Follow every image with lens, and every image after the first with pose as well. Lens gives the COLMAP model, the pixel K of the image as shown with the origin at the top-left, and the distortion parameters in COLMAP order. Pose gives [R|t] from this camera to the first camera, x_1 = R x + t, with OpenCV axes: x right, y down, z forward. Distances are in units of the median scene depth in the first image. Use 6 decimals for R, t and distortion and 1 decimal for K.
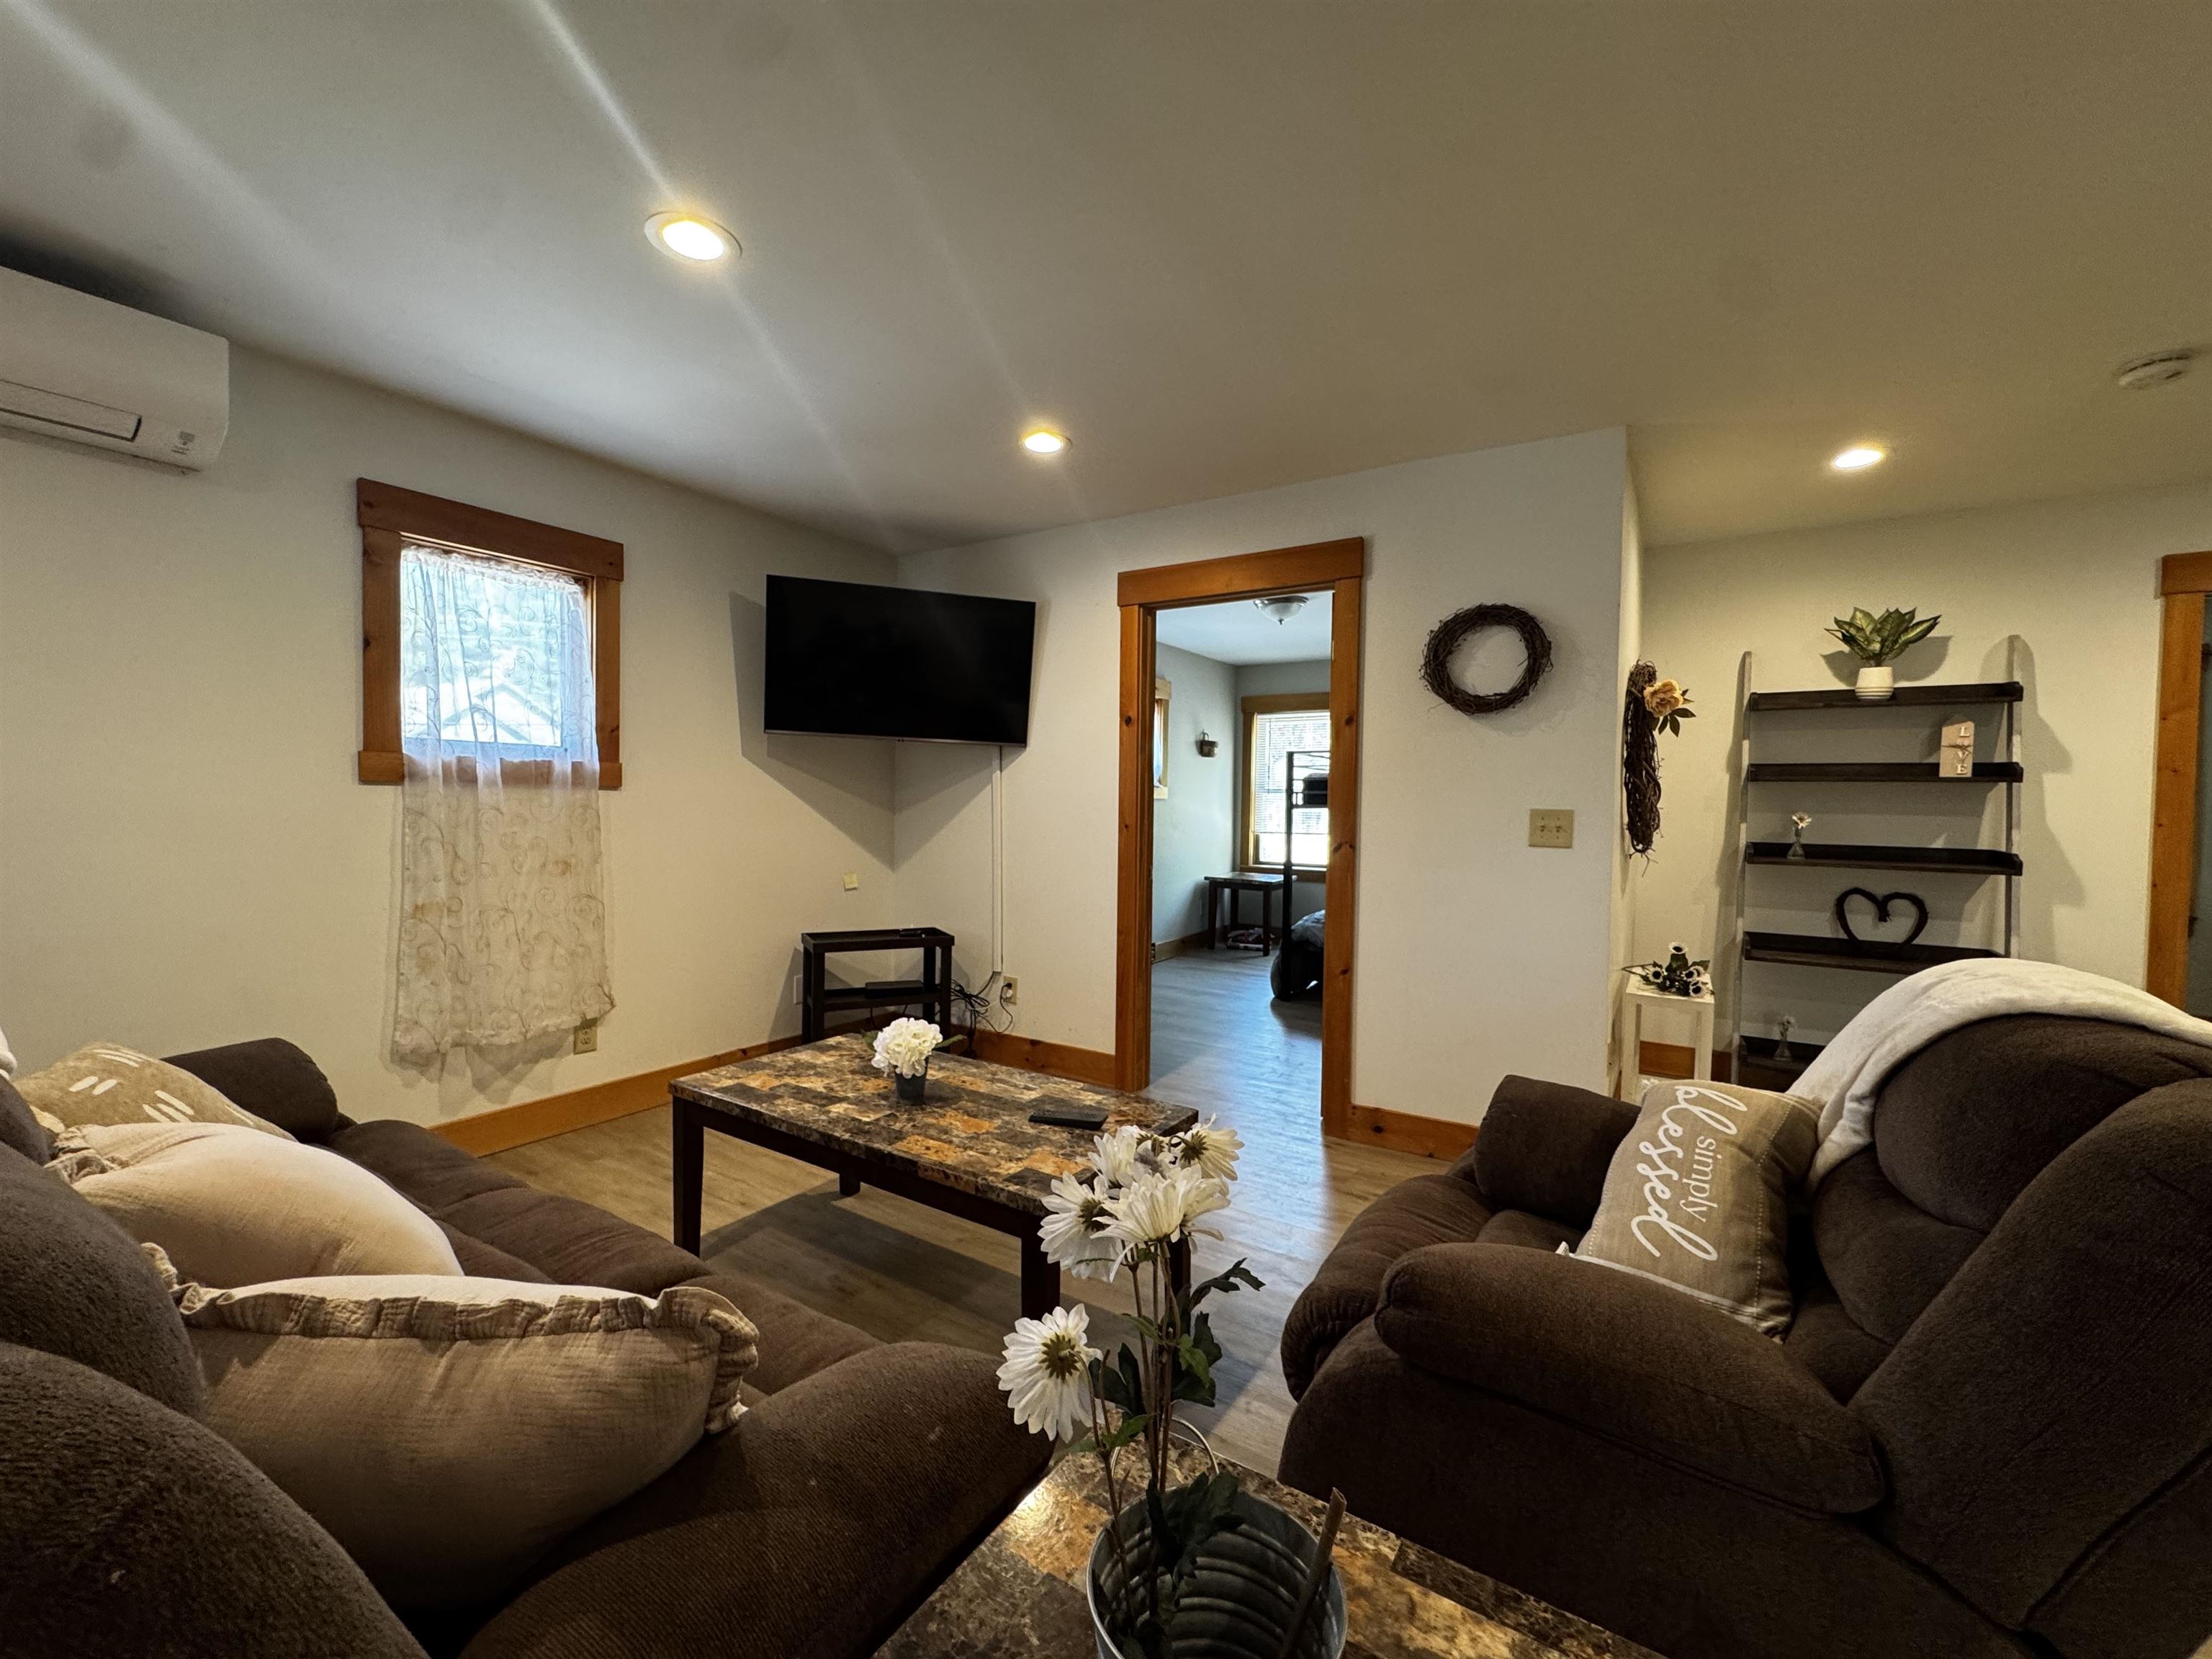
lens RADIAL K [[885.5, 0, 1106.0], [0, 885.5, 829.5], [0, 0, 1]] dist [-0.005529, 0.000119]
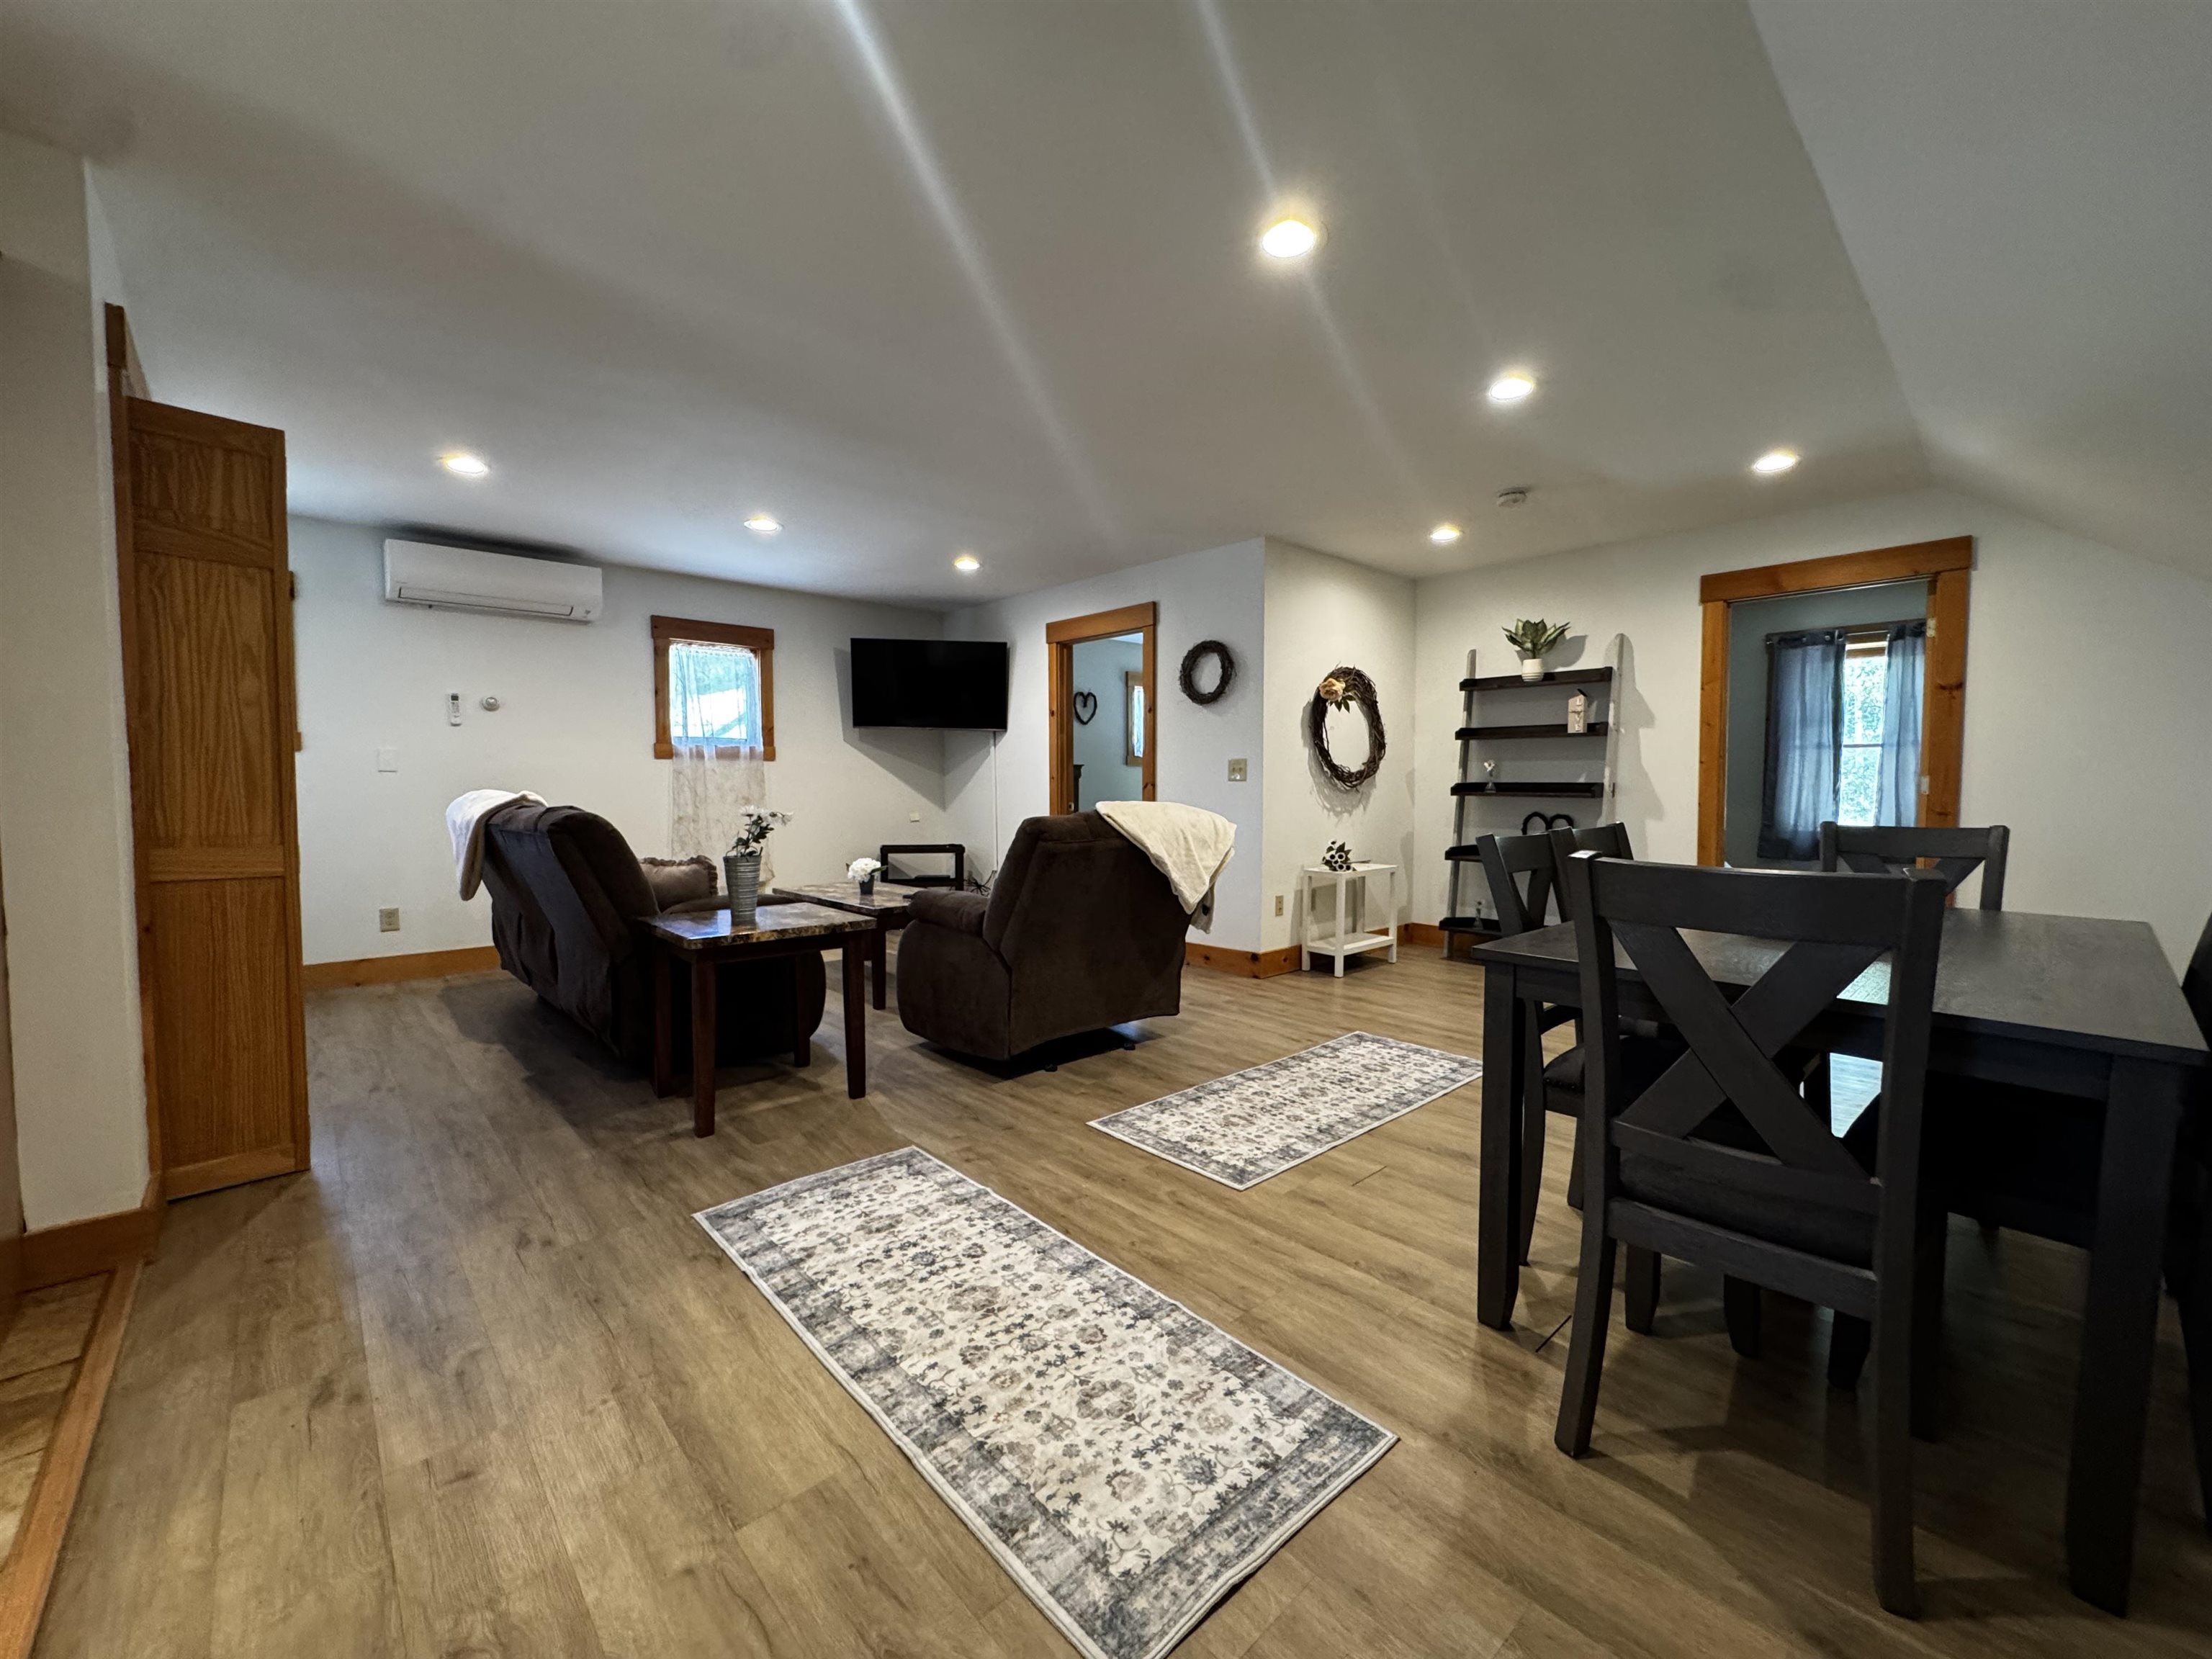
lens RADIAL K [[885.5, 0, 1106.0], [0, 885.5, 829.5], [0, 0, 1]] dist [-0.005529, 0.000119]
pose [[0.968897, -0.002662, -0.247452, 0.570375], [0.007497, 0.999799, 0.018596, 0.067845], [0.247352, -0.019873, 0.968722, -0.620362]]
